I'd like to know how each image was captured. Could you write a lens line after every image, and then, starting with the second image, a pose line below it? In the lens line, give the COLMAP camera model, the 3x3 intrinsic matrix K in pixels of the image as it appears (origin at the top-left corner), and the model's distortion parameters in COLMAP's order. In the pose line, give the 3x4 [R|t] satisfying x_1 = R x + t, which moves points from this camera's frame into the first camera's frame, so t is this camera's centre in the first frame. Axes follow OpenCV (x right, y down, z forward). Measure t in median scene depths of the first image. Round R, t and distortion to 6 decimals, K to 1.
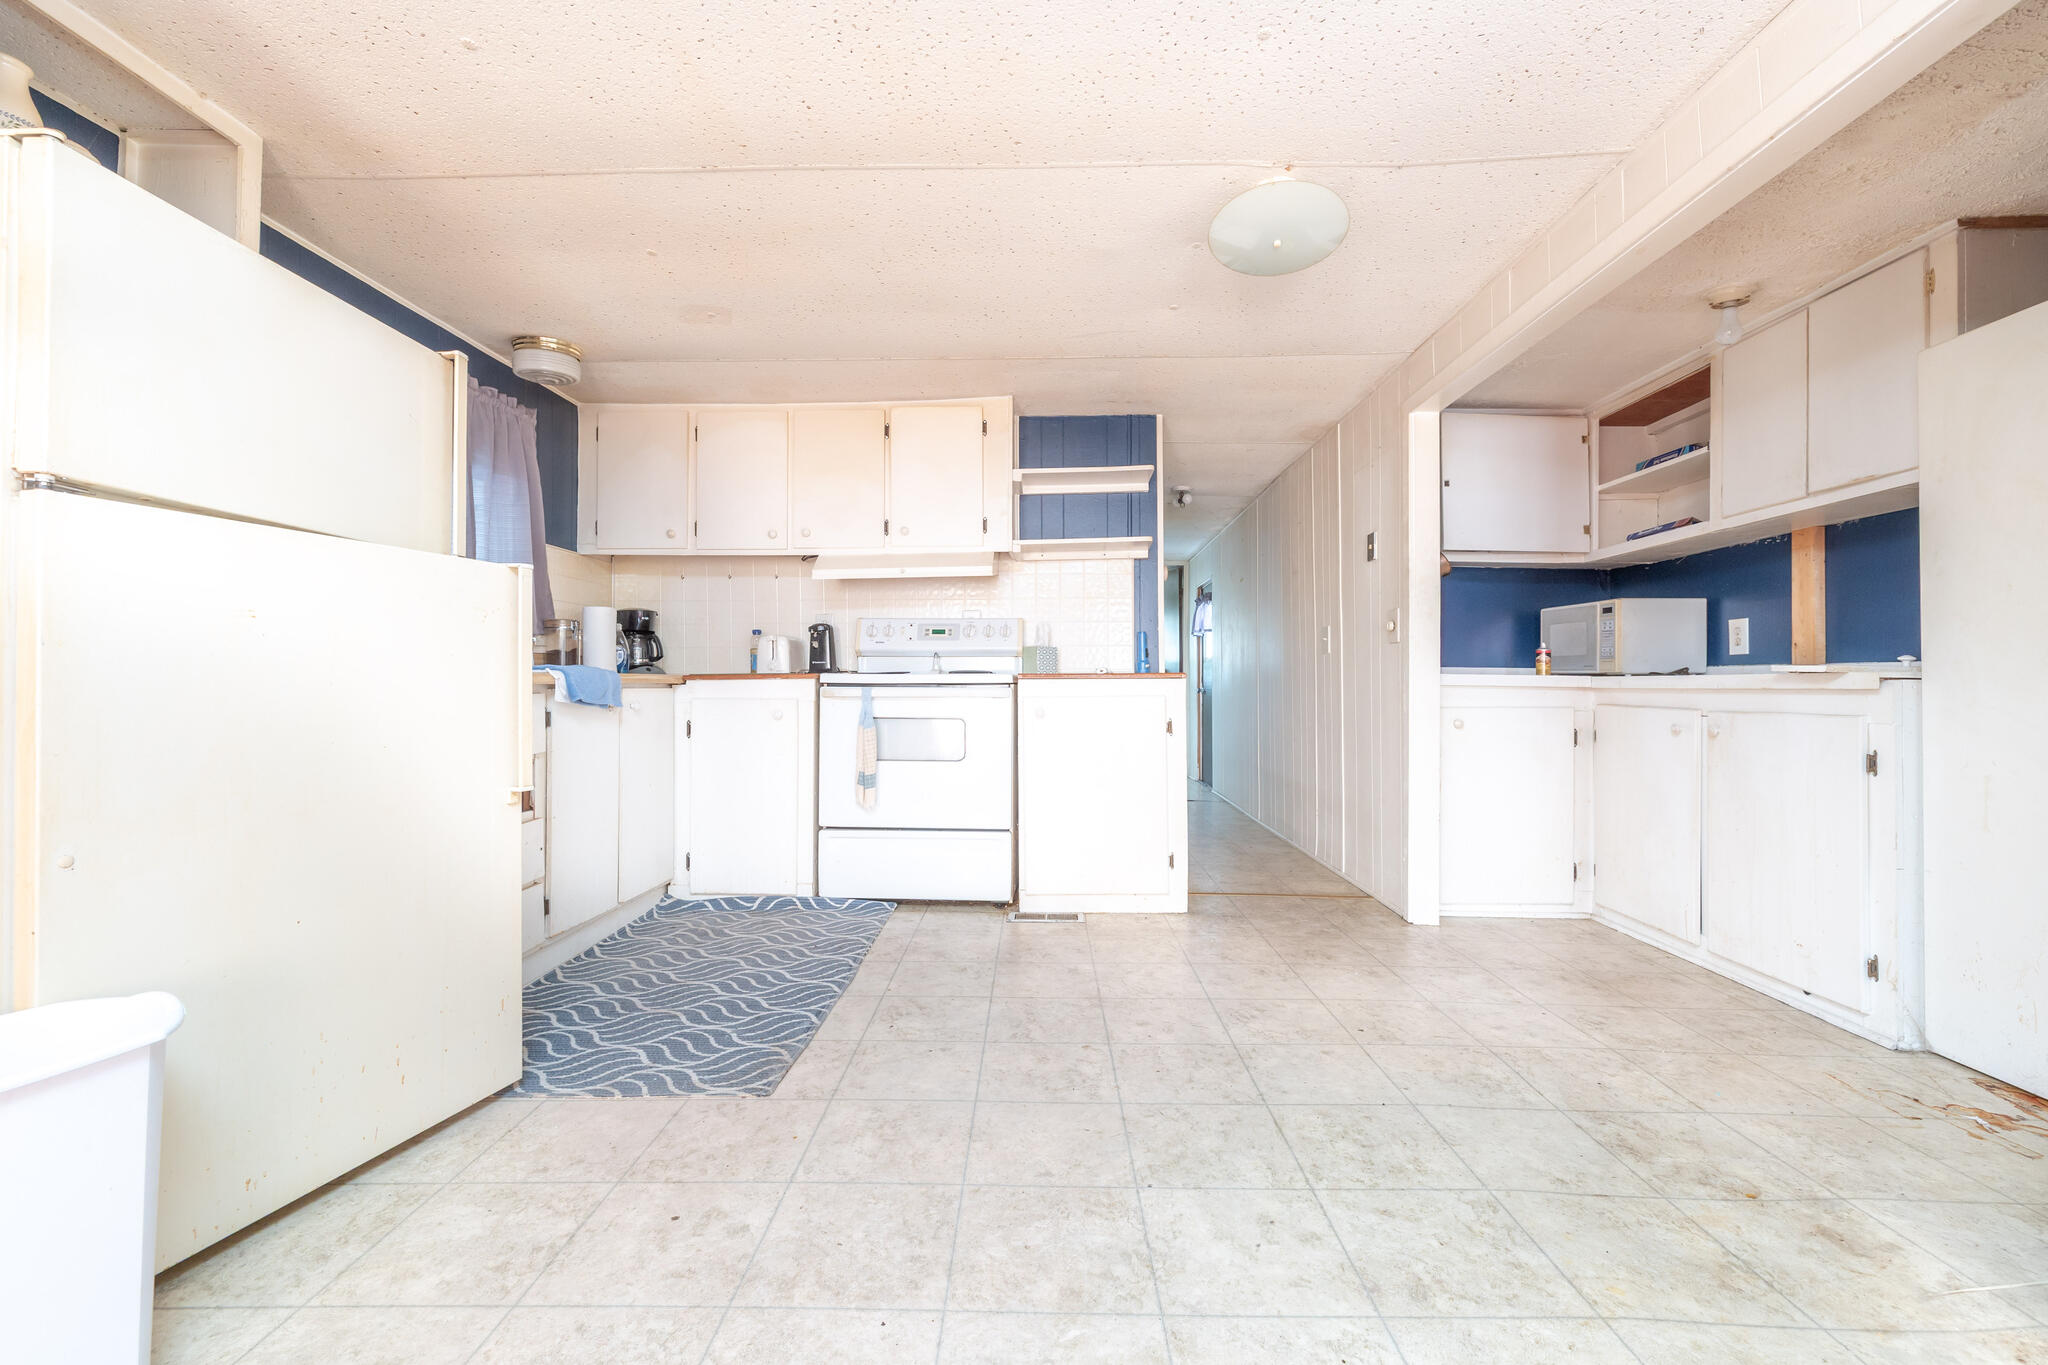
lens RADIAL K [[879.6, 0, 1020.8], [0, 879.6, 678.5], [0, 0, 1]] dist [-0.002187, 0.000203]
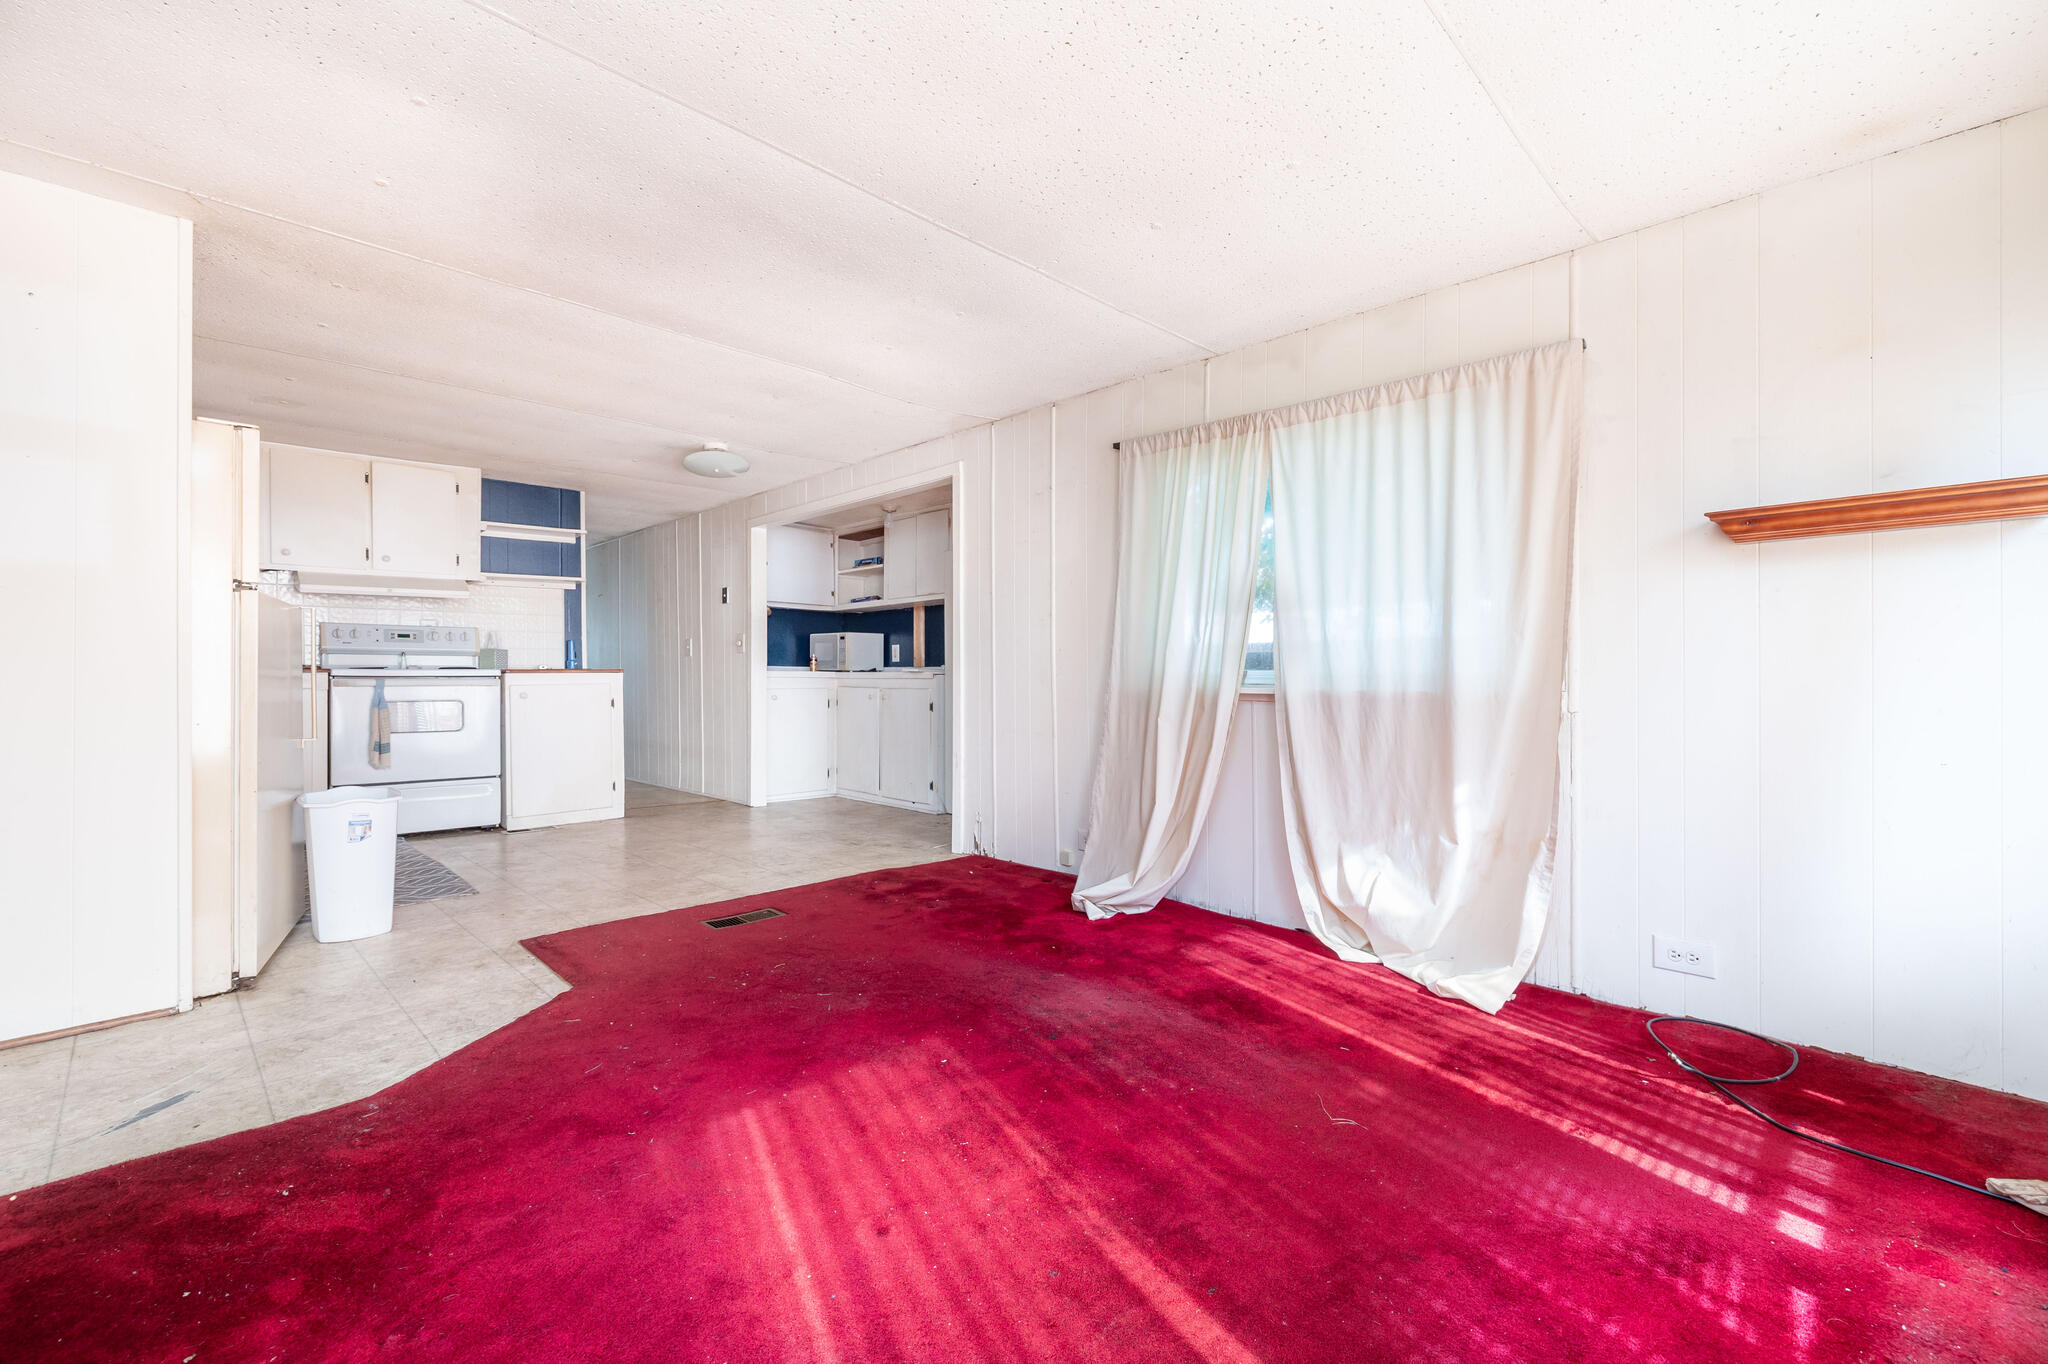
lens RADIAL K [[879.6, 0, 1021.0], [0, 879.6, 679.0], [0, 0, 1]] dist [-0.002187, 0.000203]
pose [[0.695472, -0.003085, 0.718546, -0.445521], [-0.004428, 0.999953, 0.008578, -0.005415], [-0.718539, -0.009148, 0.695426, -0.622663]]
